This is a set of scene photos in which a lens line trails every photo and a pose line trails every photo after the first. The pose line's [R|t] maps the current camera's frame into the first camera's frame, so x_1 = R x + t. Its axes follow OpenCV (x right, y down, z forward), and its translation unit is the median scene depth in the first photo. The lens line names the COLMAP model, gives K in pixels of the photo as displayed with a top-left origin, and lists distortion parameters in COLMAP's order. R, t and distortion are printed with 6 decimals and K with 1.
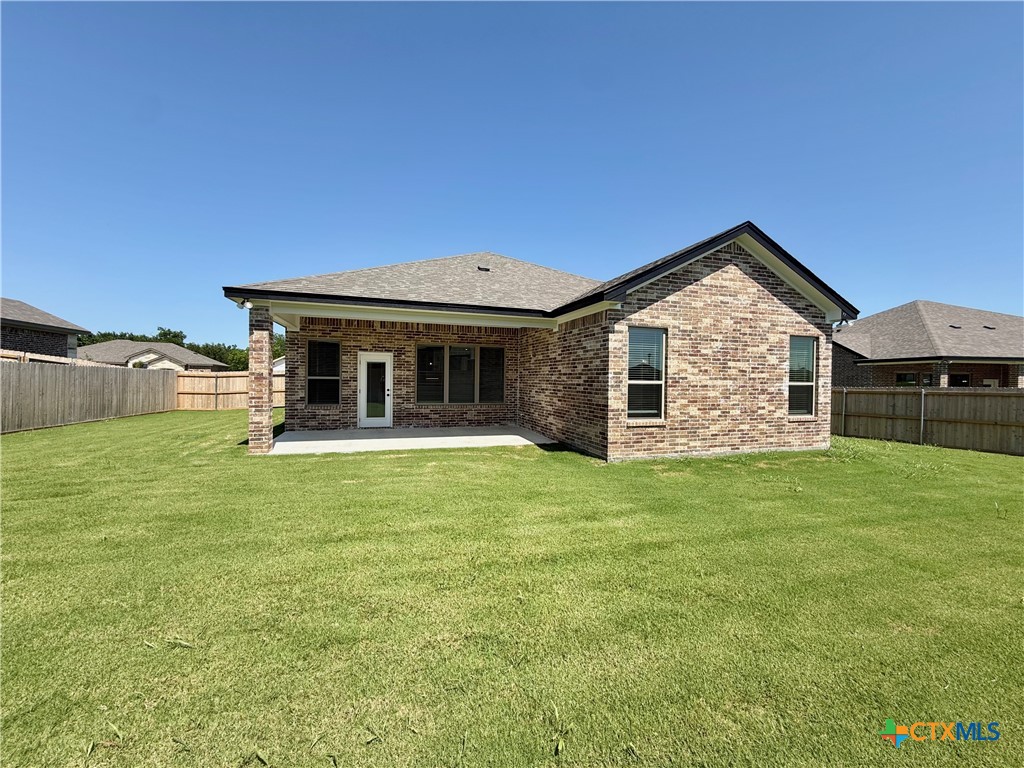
lens RADIAL K [[409.6, 0, 514.2], [0, 409.6, 383.8], [0, 0, 1]] dist [-0.000474, 0.000394]
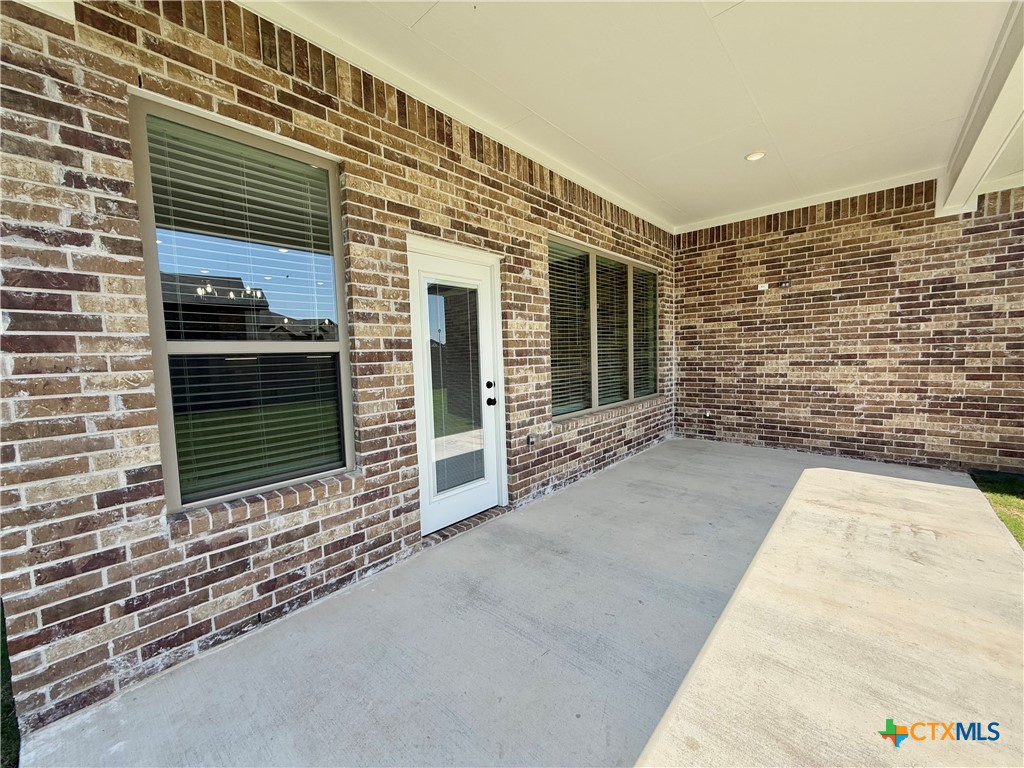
lens RADIAL K [[409.6, 0, 514.2], [0, 409.6, 383.8], [0, 0, 1]] dist [-0.000474, 0.000394]
pose [[0.861161, -0.076622, 0.502524, -0.441351], [0.048589, 0.996456, 0.068668, -0.004763], [-0.506004, -0.034717, 0.861832, 0.740351]]
